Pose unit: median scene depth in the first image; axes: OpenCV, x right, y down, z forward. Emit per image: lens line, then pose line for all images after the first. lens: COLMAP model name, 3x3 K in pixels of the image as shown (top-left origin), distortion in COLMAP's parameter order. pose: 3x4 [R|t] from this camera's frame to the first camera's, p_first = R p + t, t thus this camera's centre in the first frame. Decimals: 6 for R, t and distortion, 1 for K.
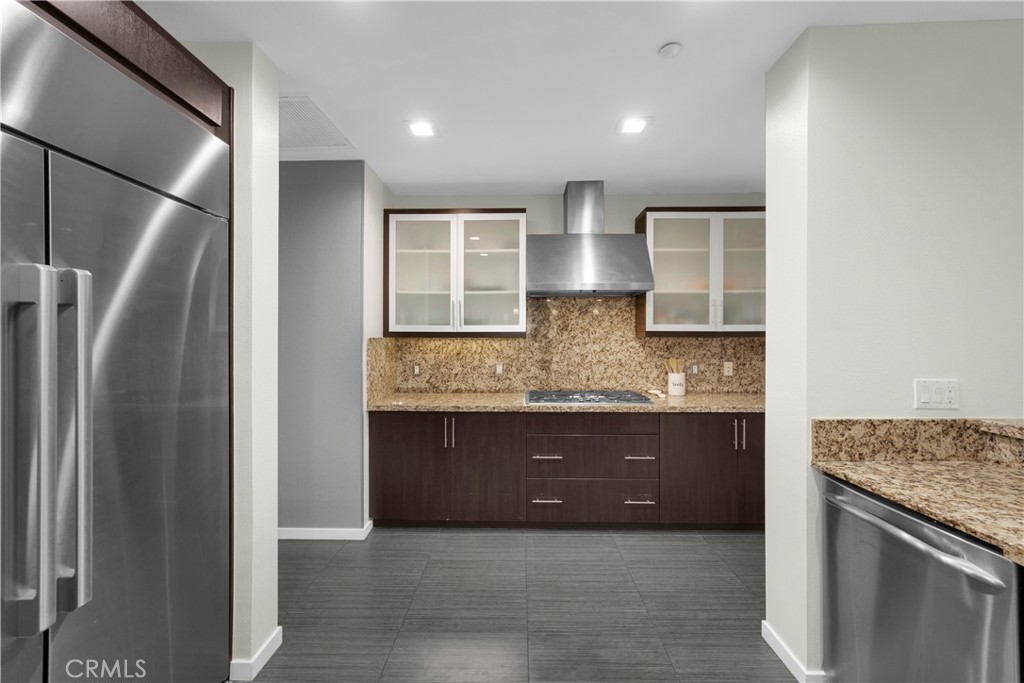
lens RADIAL K [[408.5, 0, 512.6], [0, 408.5, 339.0], [0, 0, 1]] dist [0.000403, 0.000020]
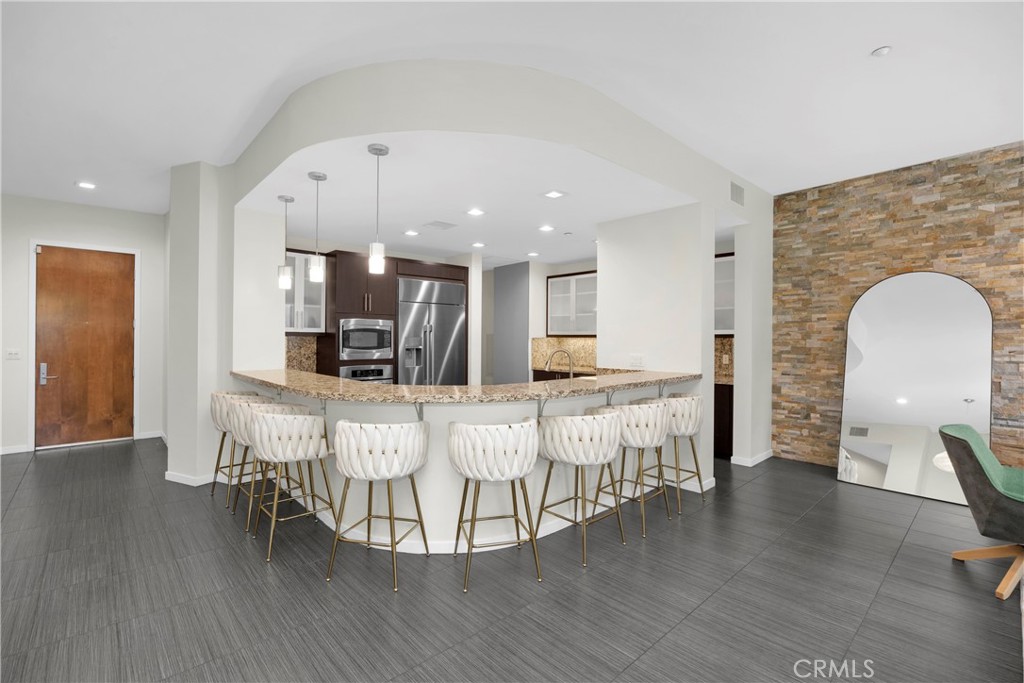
lens RADIAL K [[460.5, 0, 512.7], [0, 460.5, 339.5], [0, 0, 1]] dist [-0.002788, -0.000152]
pose [[0.699911, 0.008063, -0.714184, 1.188816], [-0.005865, 0.999967, 0.005542, -0.004598], [0.714206, 0.000310, 0.699936, -0.738250]]
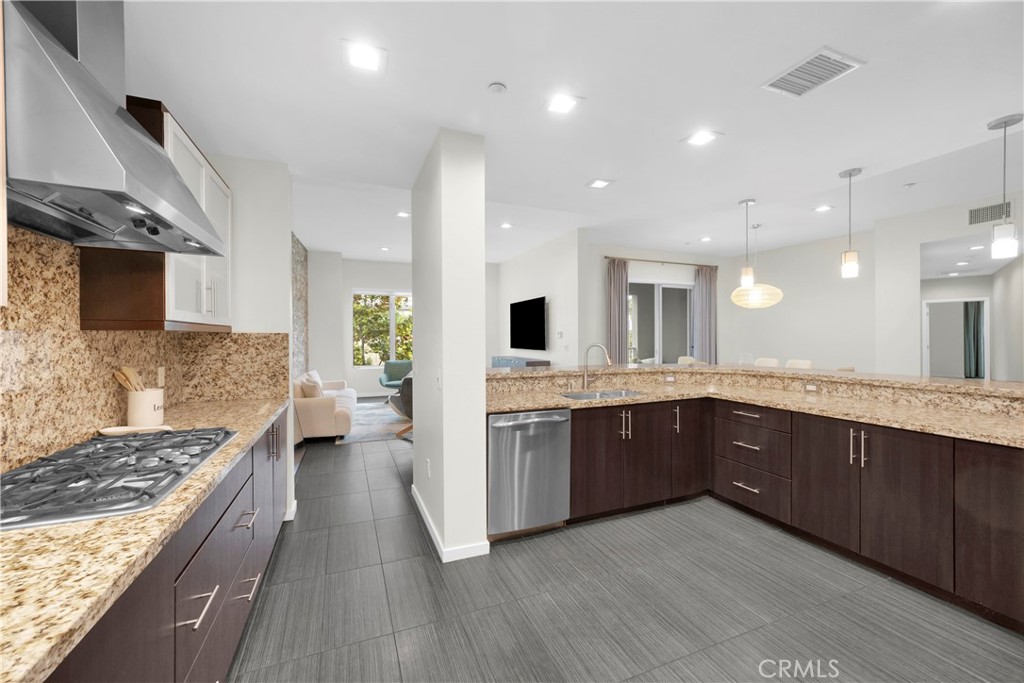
lens RADIAL K [[408.5, 0, 510.4], [0, 408.5, 337.0], [0, 0, 1]] dist [0.000403, 0.000020]
pose [[-0.405129, 0.000669, 0.914259, -0.360044], [0.004636, 0.999988, 0.001323, 0.005883], [-0.914248, 0.004774, -0.405128, 0.724175]]
